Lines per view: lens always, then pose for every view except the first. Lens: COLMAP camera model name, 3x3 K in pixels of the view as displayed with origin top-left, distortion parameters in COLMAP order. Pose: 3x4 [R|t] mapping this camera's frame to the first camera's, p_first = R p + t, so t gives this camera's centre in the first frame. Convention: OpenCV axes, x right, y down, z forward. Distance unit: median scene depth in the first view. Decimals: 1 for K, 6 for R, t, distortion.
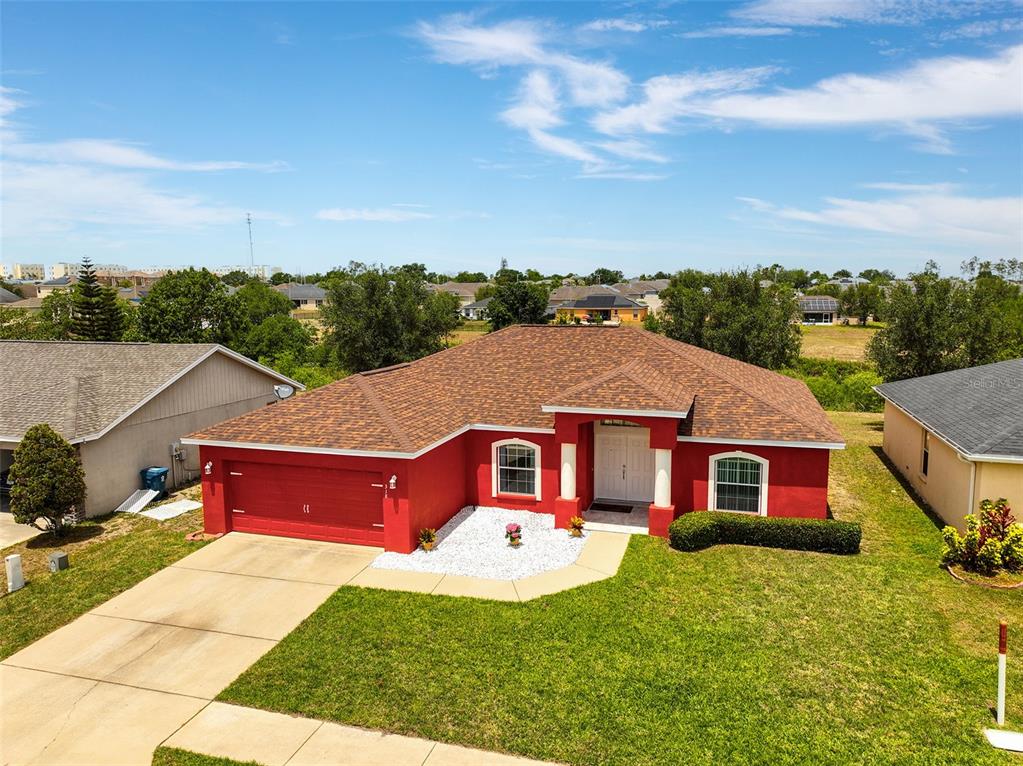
lens RADIAL K [[719.3, 0, 511.5], [0, 719.3, 383.0], [0, 0, 1]] dist [-0.002668, 0.022057]
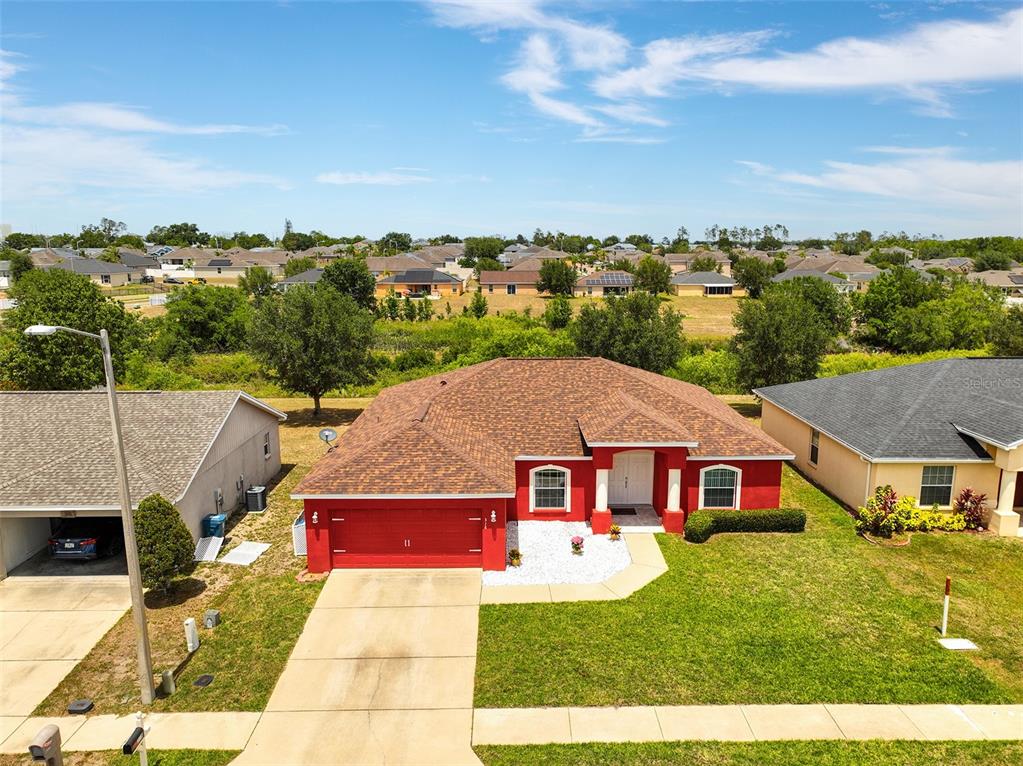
lens RADIAL K [[719.3, 0, 511.5], [0, 719.3, 383.0], [0, 0, 1]] dist [-0.002668, 0.022057]
pose [[0.953823, -0.052293, 0.295783, -0.451594], [0.035154, 0.997396, 0.062971, -0.156308], [-0.298305, -0.049665, 0.953177, -0.171557]]
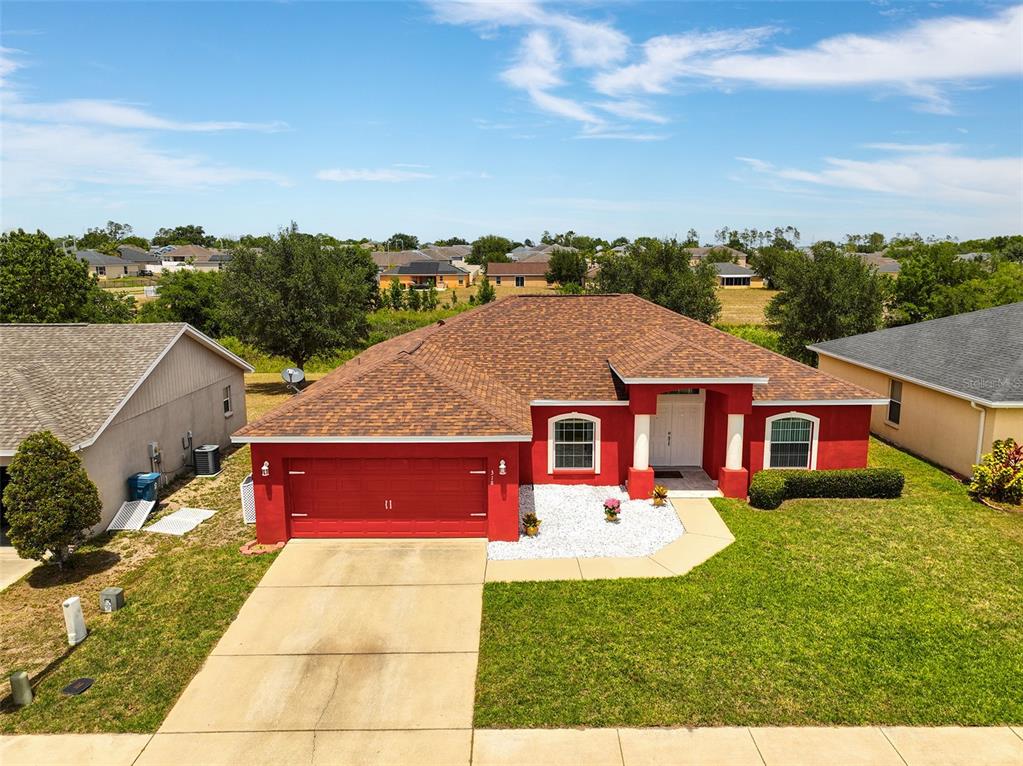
lens RADIAL K [[719.3, 0, 511.5], [0, 719.3, 383.0], [0, 0, 1]] dist [-0.002668, 0.022057]
pose [[0.956850, -0.049629, 0.286312, -0.381913], [0.036084, 0.997974, 0.052398, -0.018563], [-0.288333, -0.039805, 0.956703, 0.098168]]
